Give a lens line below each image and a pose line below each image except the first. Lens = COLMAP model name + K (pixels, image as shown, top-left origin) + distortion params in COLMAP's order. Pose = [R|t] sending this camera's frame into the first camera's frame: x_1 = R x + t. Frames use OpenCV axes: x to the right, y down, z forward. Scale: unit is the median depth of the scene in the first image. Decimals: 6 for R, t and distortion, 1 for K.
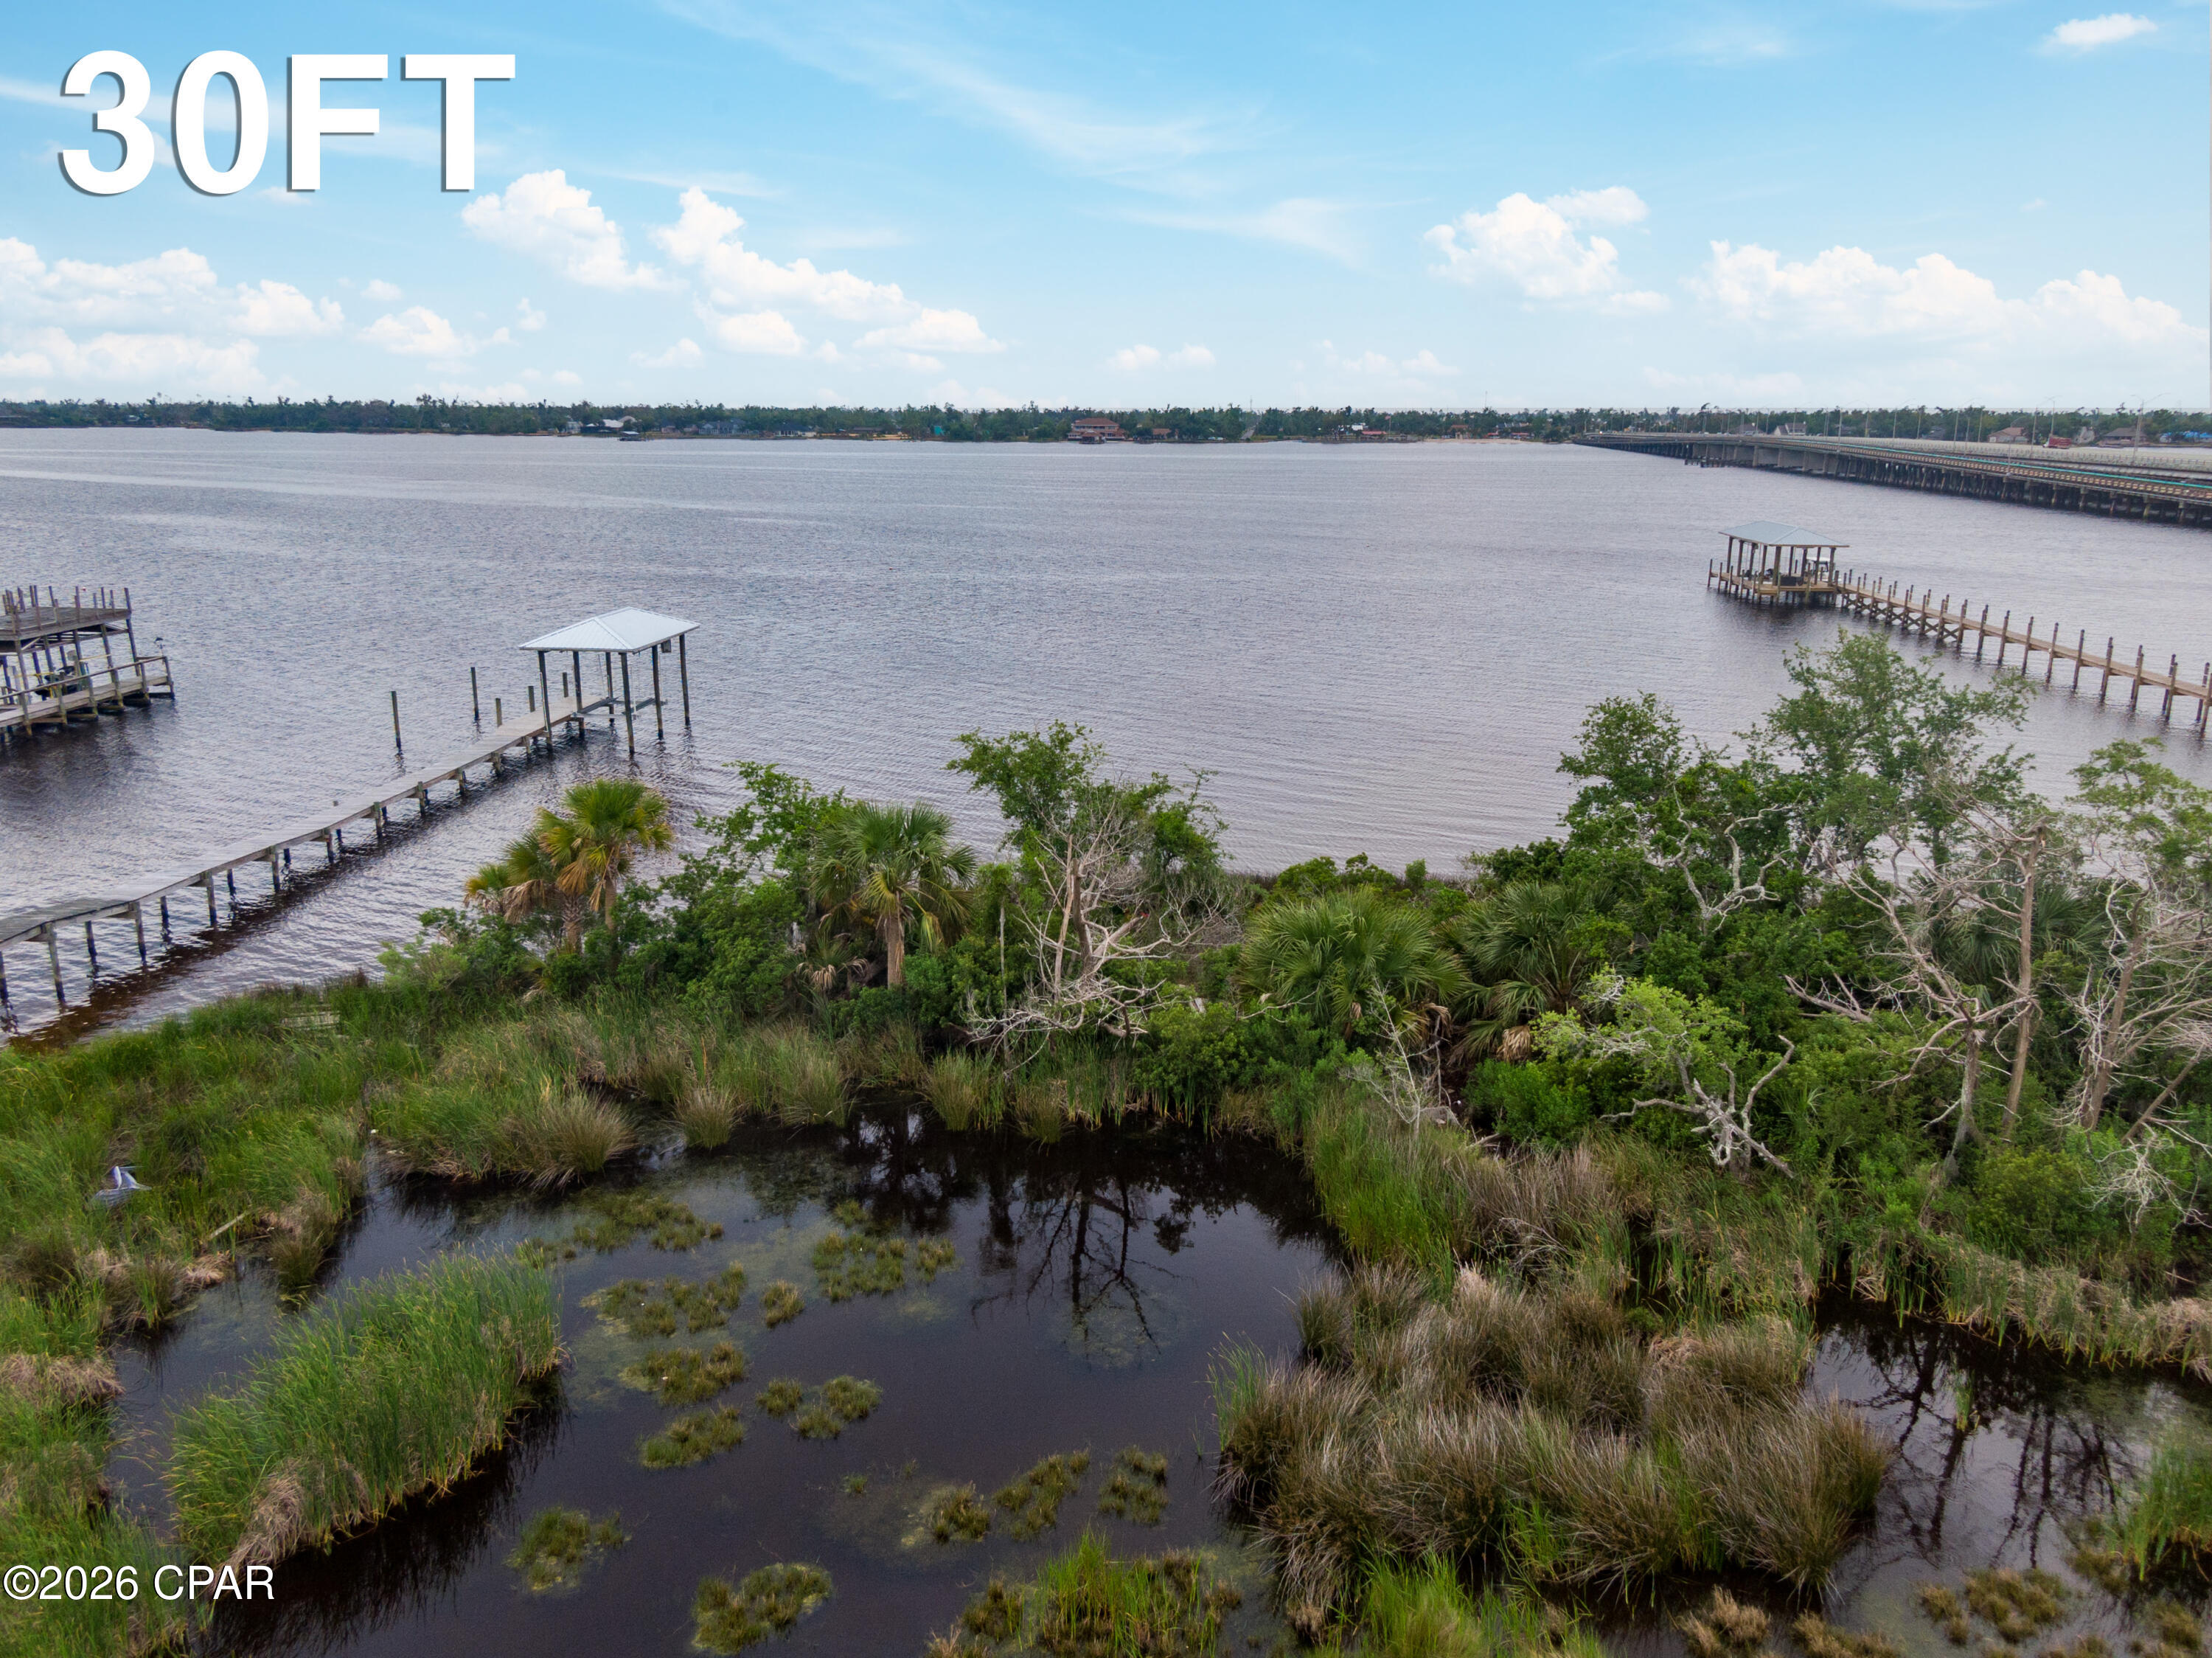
lens RADIAL K [[1639.8, 0, 1106.2], [0, 1639.8, 808.1], [0, 0, 1]] dist [0.032896, -0.040350]
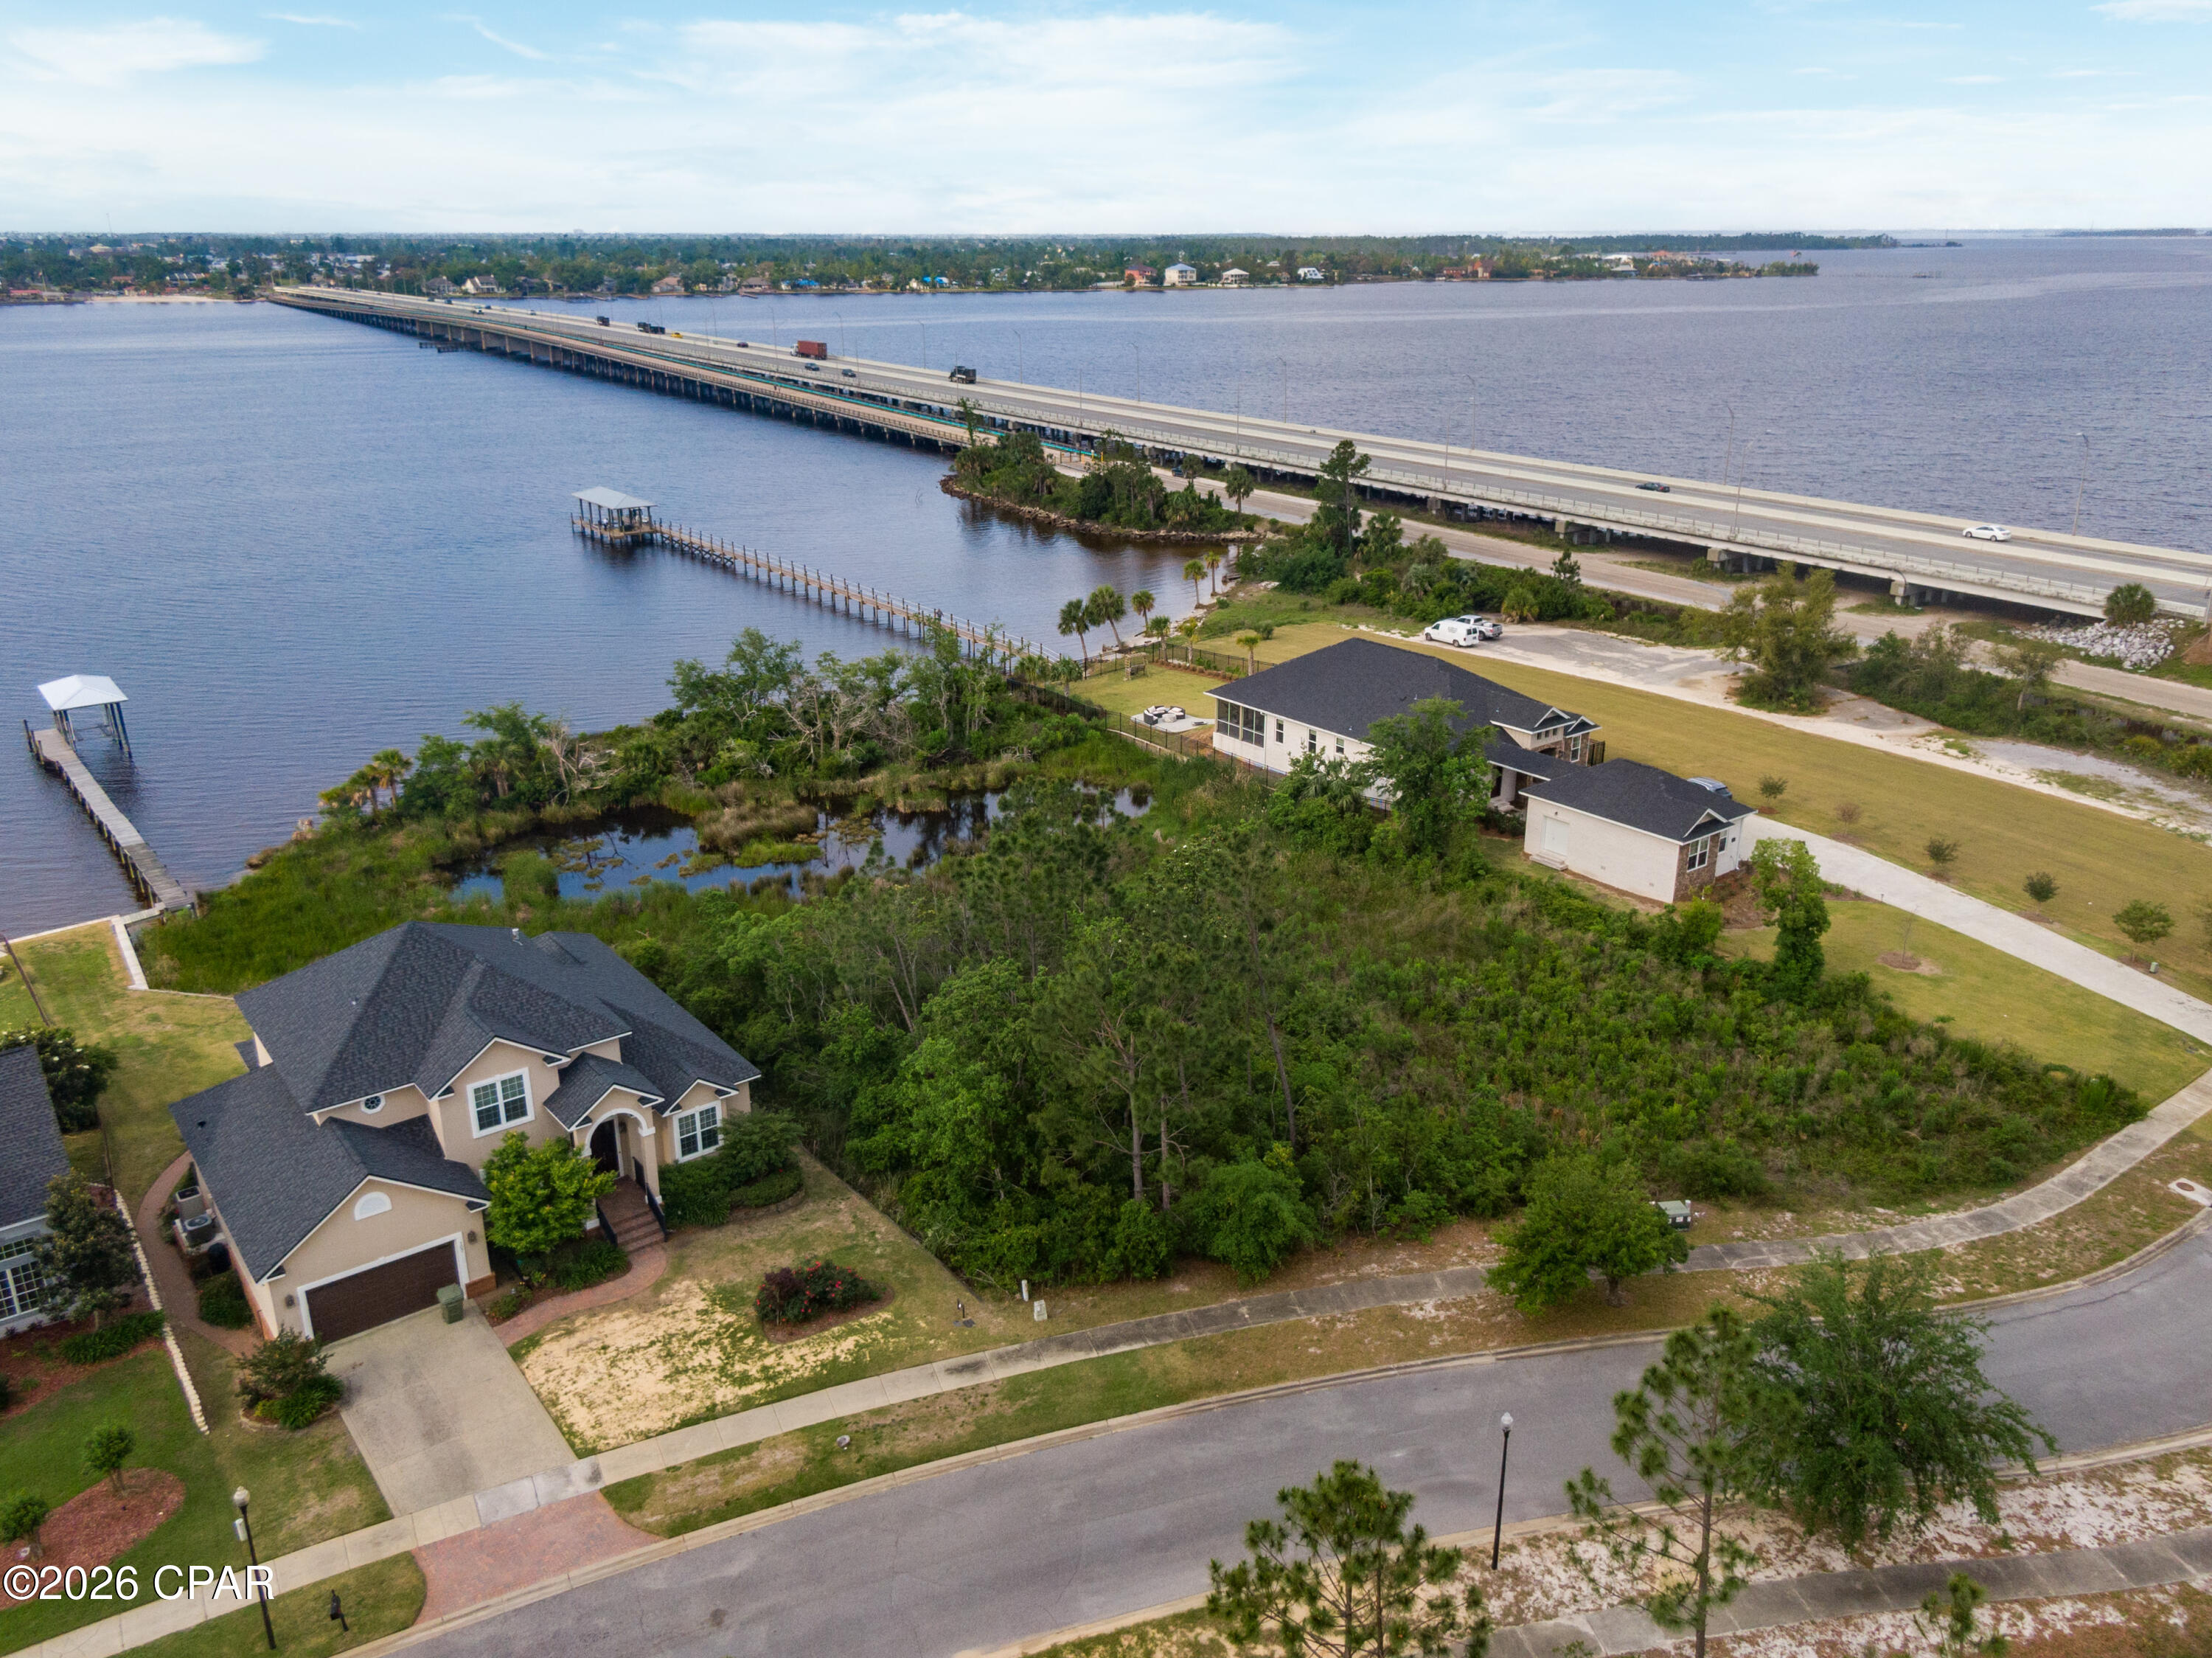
lens RADIAL K [[1652.8, 0, 1118.5], [0, 1652.8, 815.1], [0, 0, 1]] dist [0.032969, -0.042894]
pose [[0.732106, -0.233093, 0.640069, -1.327125], [0.163400, 0.972292, 0.167181, -0.196176], [-0.661302, -0.017807, 0.749908, -2.164351]]
